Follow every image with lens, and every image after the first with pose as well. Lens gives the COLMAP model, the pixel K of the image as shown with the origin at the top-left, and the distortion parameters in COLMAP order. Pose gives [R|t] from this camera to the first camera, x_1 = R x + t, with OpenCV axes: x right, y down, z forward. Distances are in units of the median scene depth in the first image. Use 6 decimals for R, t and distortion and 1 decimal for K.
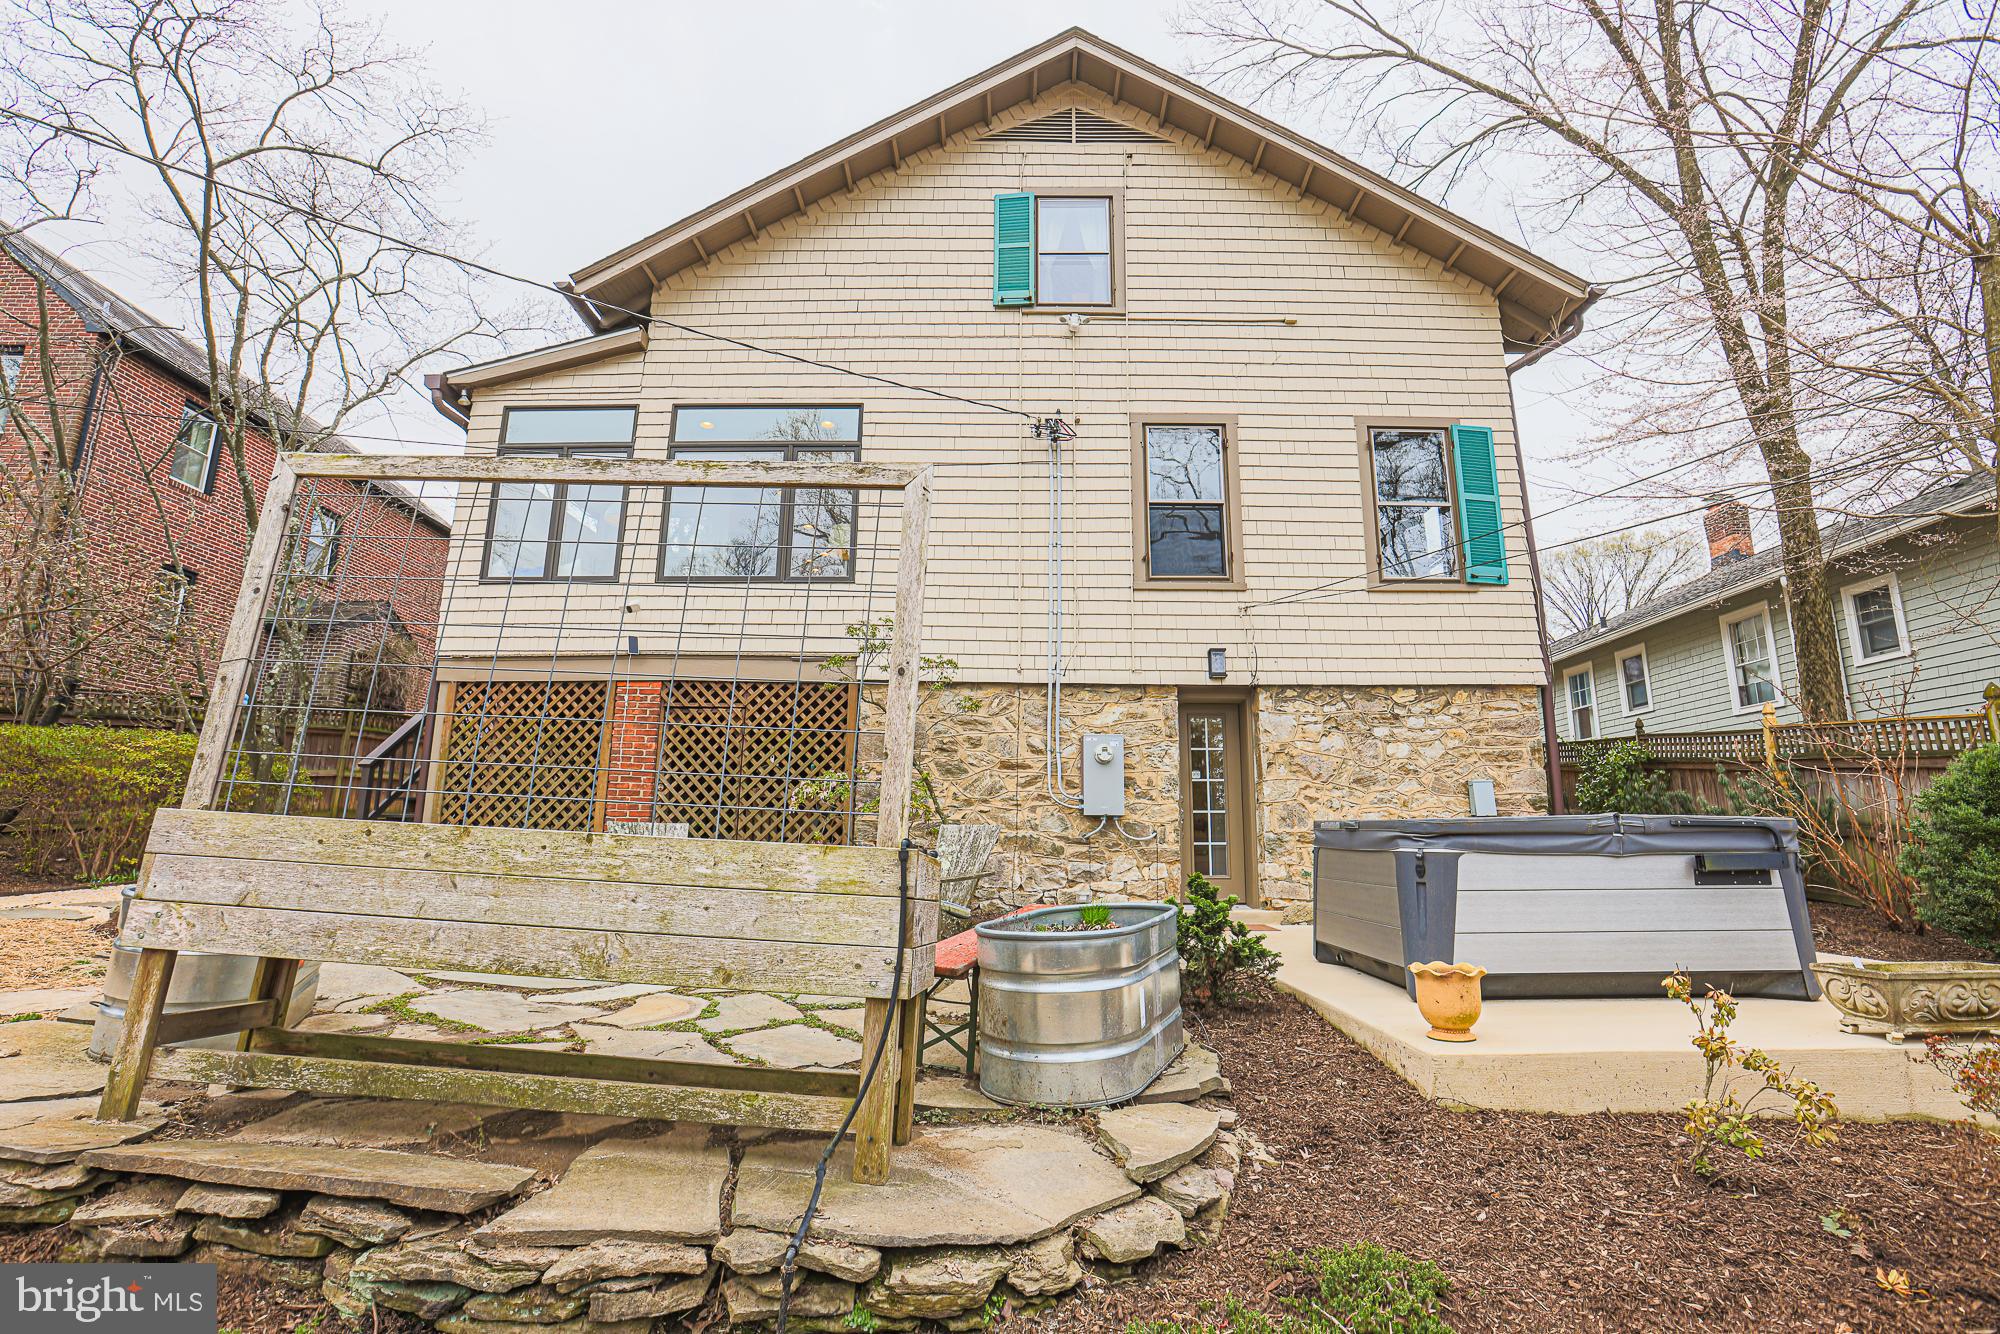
lens RADIAL K [[916.3, 0, 1000.0], [0, 916.3, 667.0], [0, 0, 1]] dist [-0.048334, 0.017559]
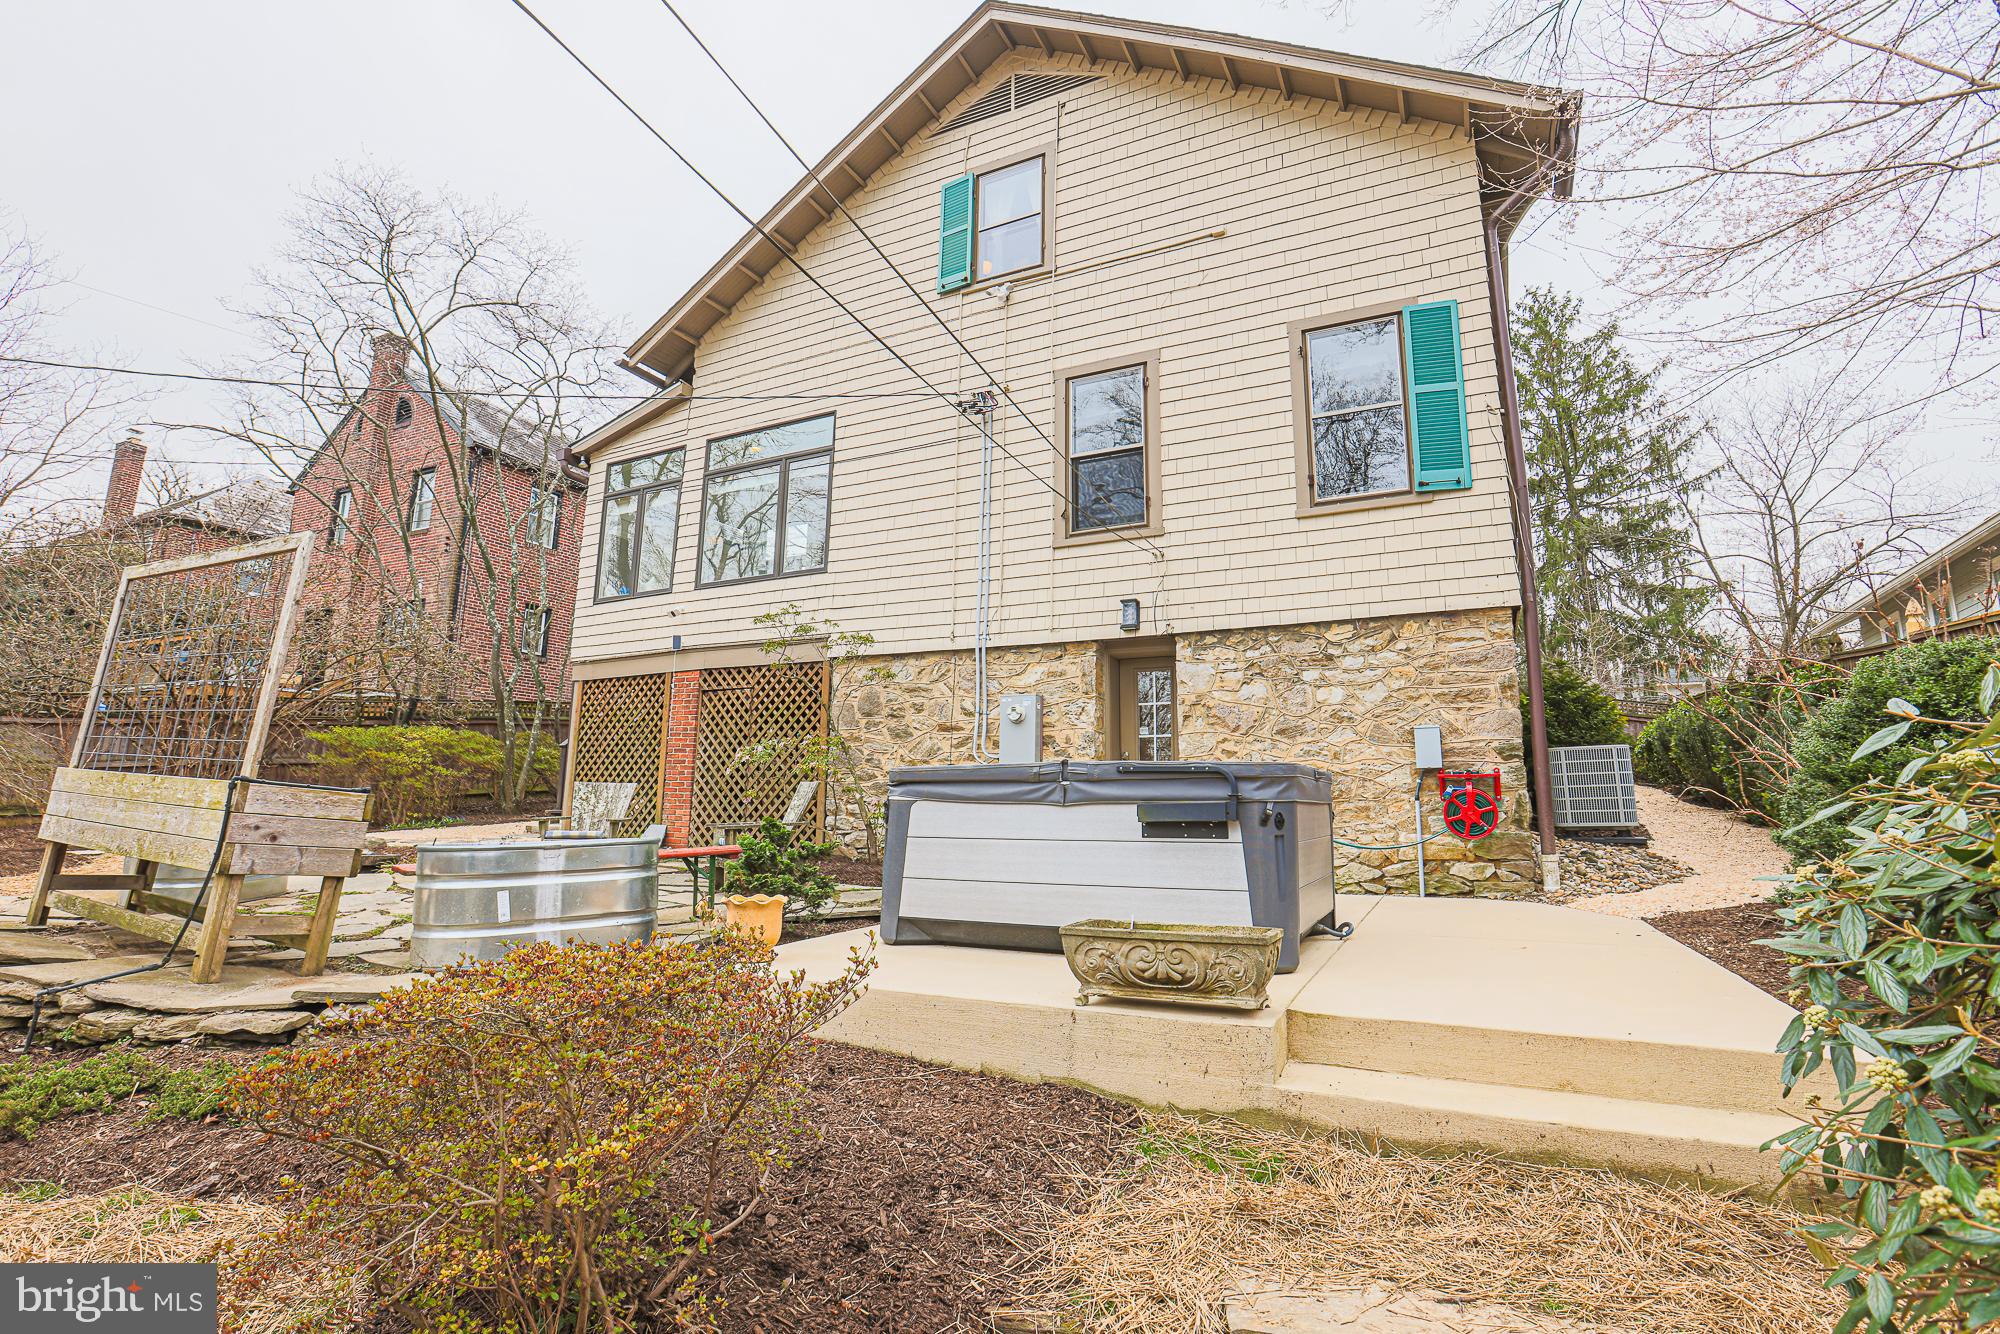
lens RADIAL K [[929.0, 0, 1020.5], [0, 929.0, 659.8], [0, 0, 1]] dist [-0.036872, 0.000715]
pose [[0.900304, -0.068080, -0.429904, 0.549317], [0.078073, 0.996932, 0.005623, 0.028582], [0.428202, -0.038626, 0.902857, 0.064095]]
